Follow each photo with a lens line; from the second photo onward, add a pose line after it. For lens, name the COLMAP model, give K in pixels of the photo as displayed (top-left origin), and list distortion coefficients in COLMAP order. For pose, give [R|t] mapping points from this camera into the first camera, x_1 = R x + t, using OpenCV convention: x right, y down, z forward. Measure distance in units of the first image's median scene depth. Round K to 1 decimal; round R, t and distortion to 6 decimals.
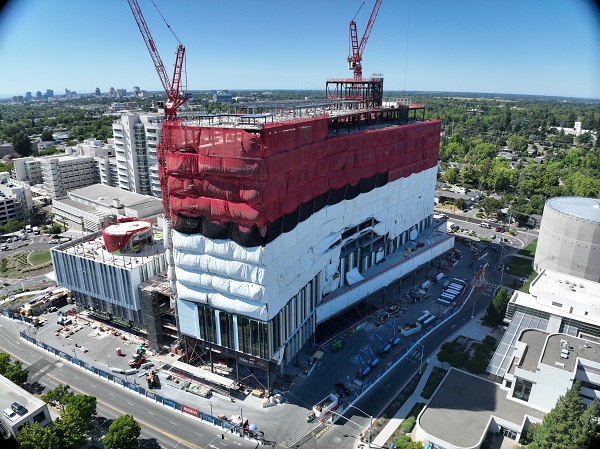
lens RADIAL K [[419.2, 0, 301.5], [0, 419.2, 223.6], [0, 0, 1]] dist [-0.098057, -0.018560]
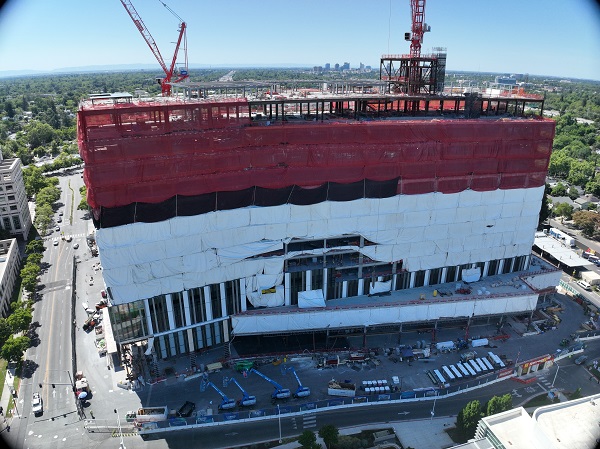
lens RADIAL K [[419.2, 0, 297.6], [0, 419.2, 223.9], [0, 0, 1]] dist [-0.098057, -0.018560]
pose [[0.787789, 0.220873, -0.574981, 0.539818], [-0.193421, 0.974984, 0.109522, -0.101350], [0.584788, 0.024933, 0.810803, 0.317600]]
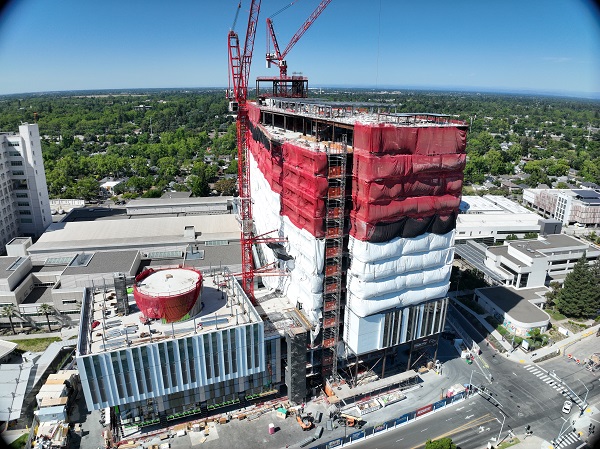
lens RADIAL K [[419.2, 0, 302.6], [0, 419.2, 225.1], [0, 0, 1]] dist [-0.098057, -0.018560]
pose [[0.659695, -0.234180, 0.714116, -0.757099], [0.225108, 0.968157, 0.109535, -0.112072], [-0.717028, 0.088493, 0.691404, 0.337087]]
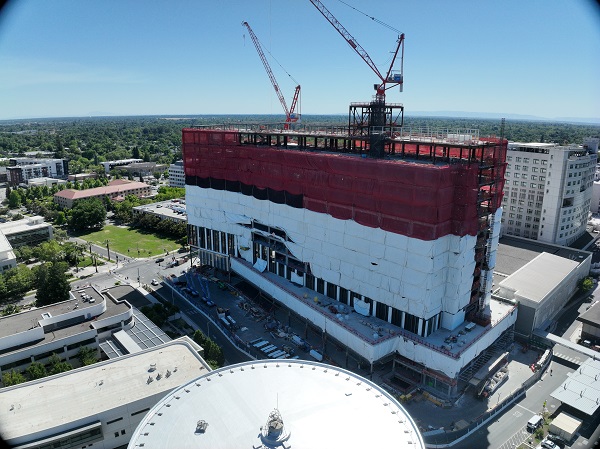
lens RADIAL K [[419.2, 0, 300.6], [0, 419.2, 225.5], [0, 0, 1]] dist [-0.098057, -0.018560]
pose [[-0.172941, 0.255193, -0.951298, 1.229157], [-0.309886, 0.902703, 0.298492, -0.376233], [0.934913, 0.346415, -0.077034, 1.160189]]
